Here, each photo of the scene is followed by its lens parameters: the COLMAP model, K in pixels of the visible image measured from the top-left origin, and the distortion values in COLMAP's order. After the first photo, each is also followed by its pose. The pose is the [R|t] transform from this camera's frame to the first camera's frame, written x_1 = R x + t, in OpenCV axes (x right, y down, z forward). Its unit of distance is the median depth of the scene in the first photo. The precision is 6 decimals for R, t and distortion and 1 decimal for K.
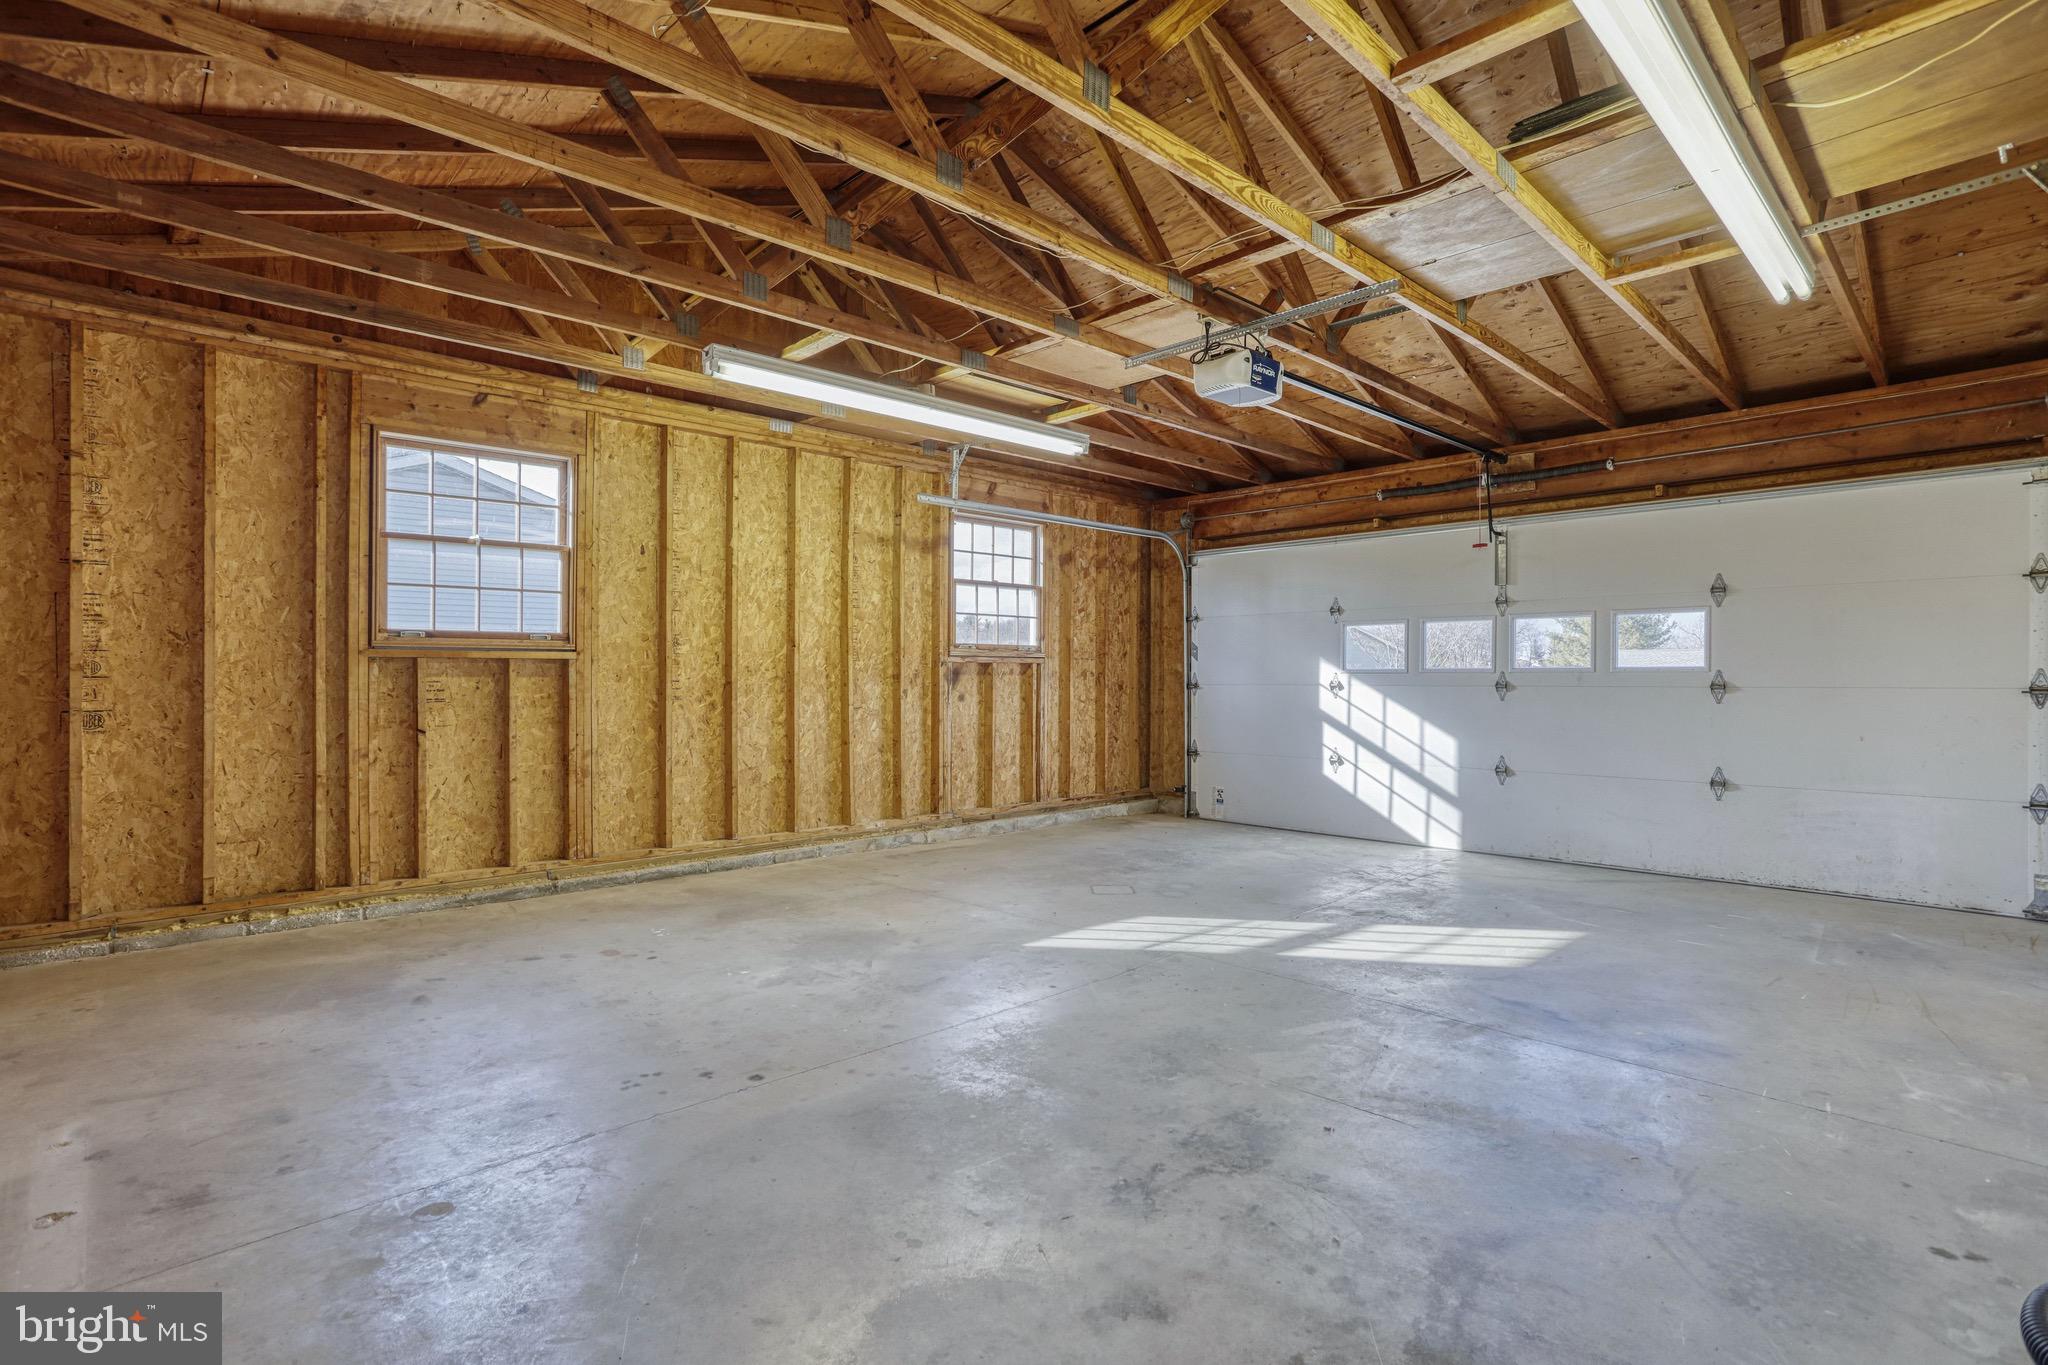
lens RADIAL K [[1015.5, 0, 1013.4], [0, 1015.5, 681.7], [0, 0, 1]] dist [-0.013635, 0.002073]
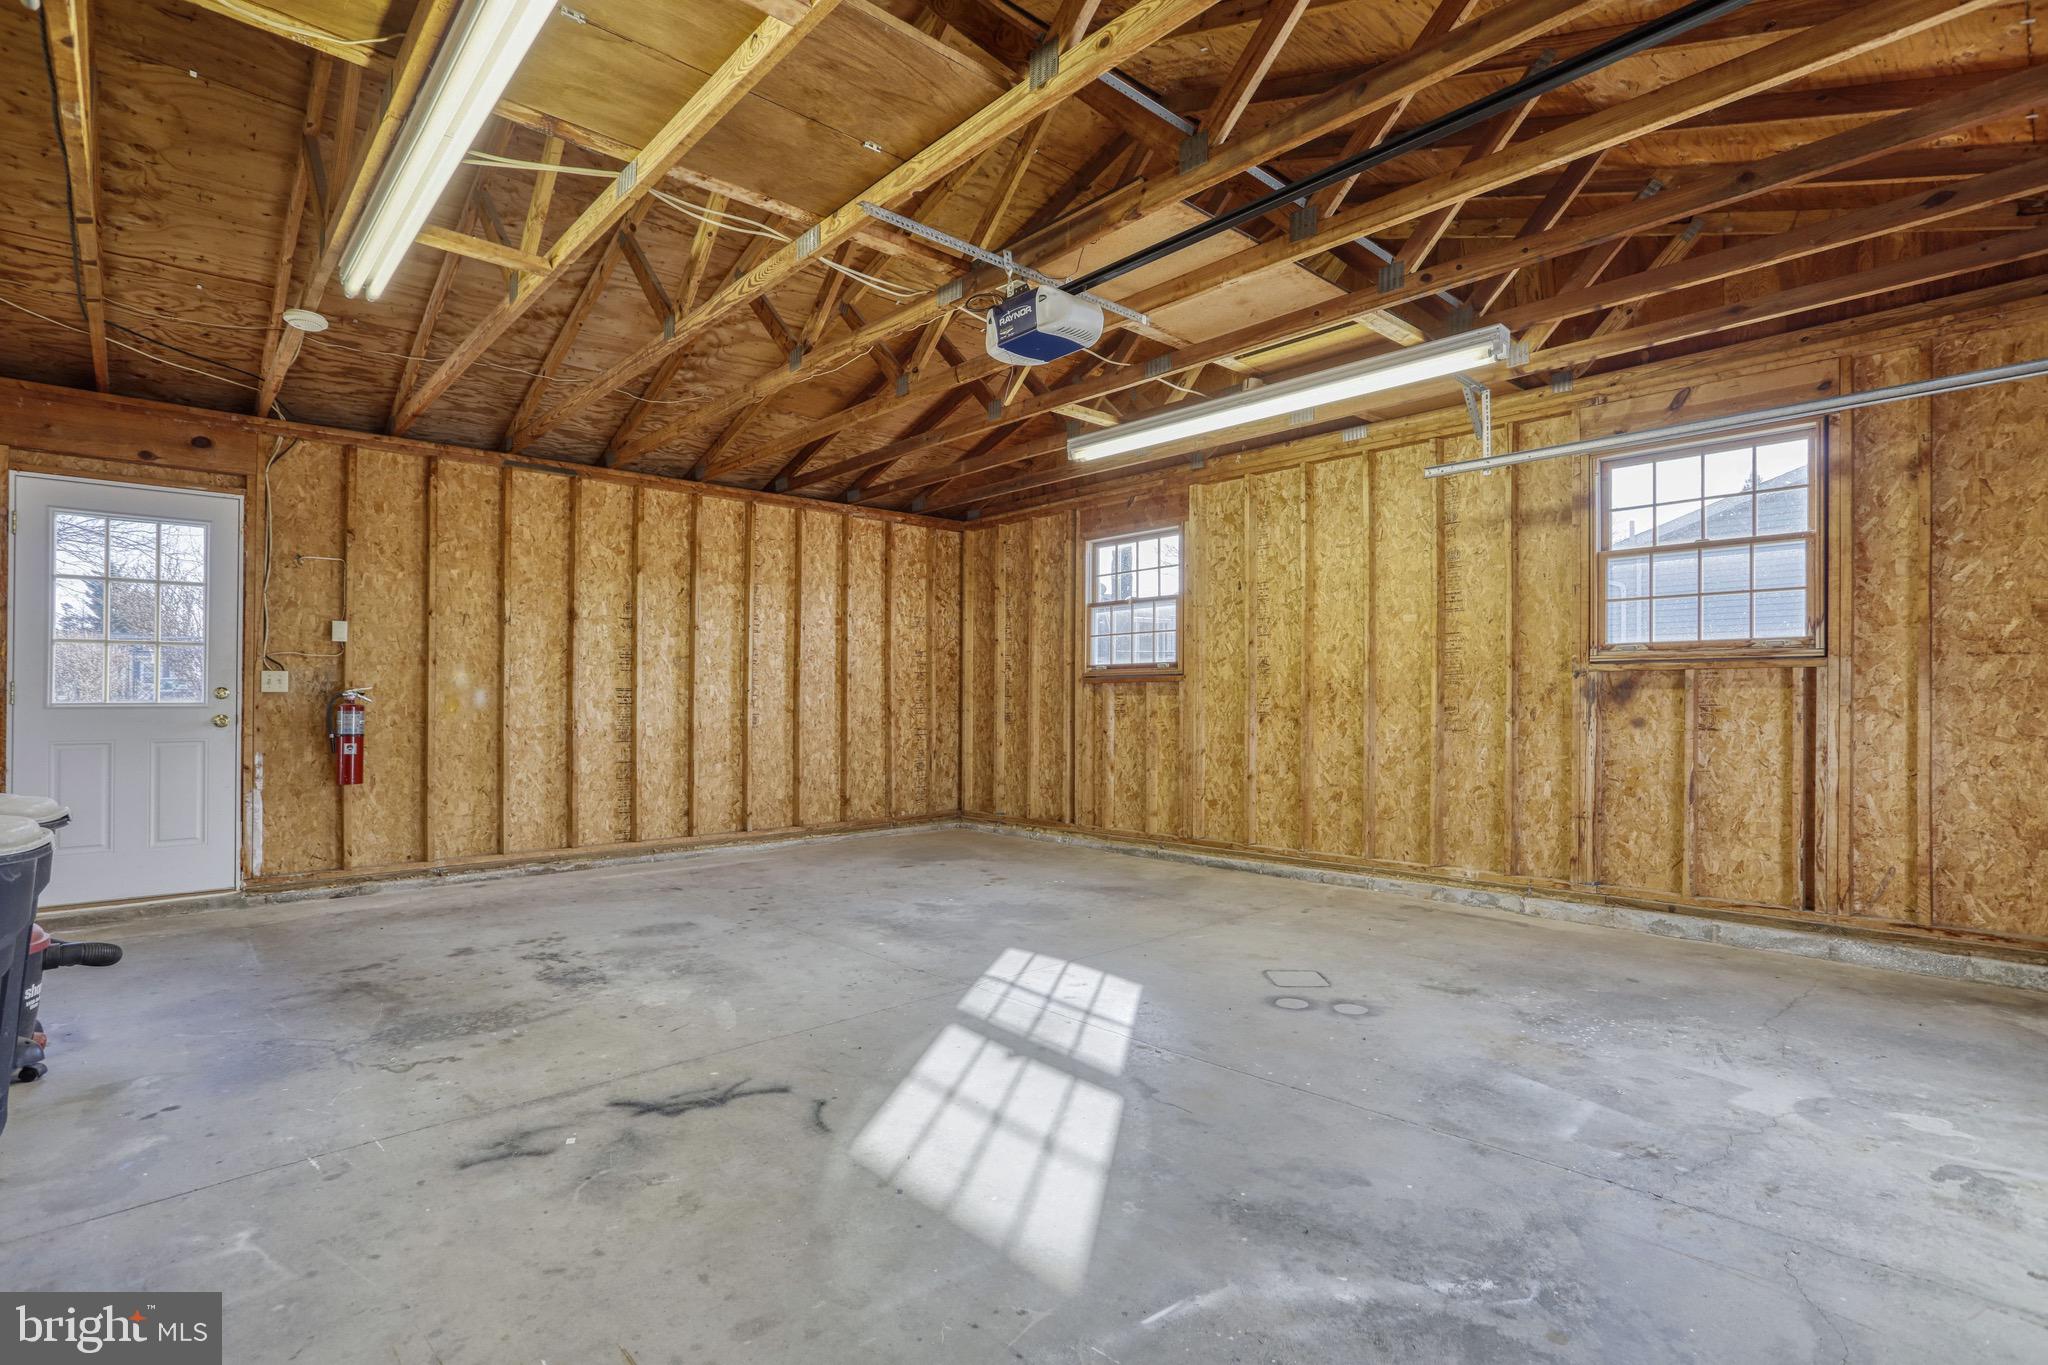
lens RADIAL K [[976.2, 0, 1014.4], [0, 976.2, 701.5], [0, 0, 1]] dist [-0.014685, 0.000719]
pose [[-0.045196, 0.008909, -0.998938, 0.927460], [0.001248, 0.999960, 0.008862, -0.007028], [0.998977, -0.000846, -0.045206, 0.937565]]
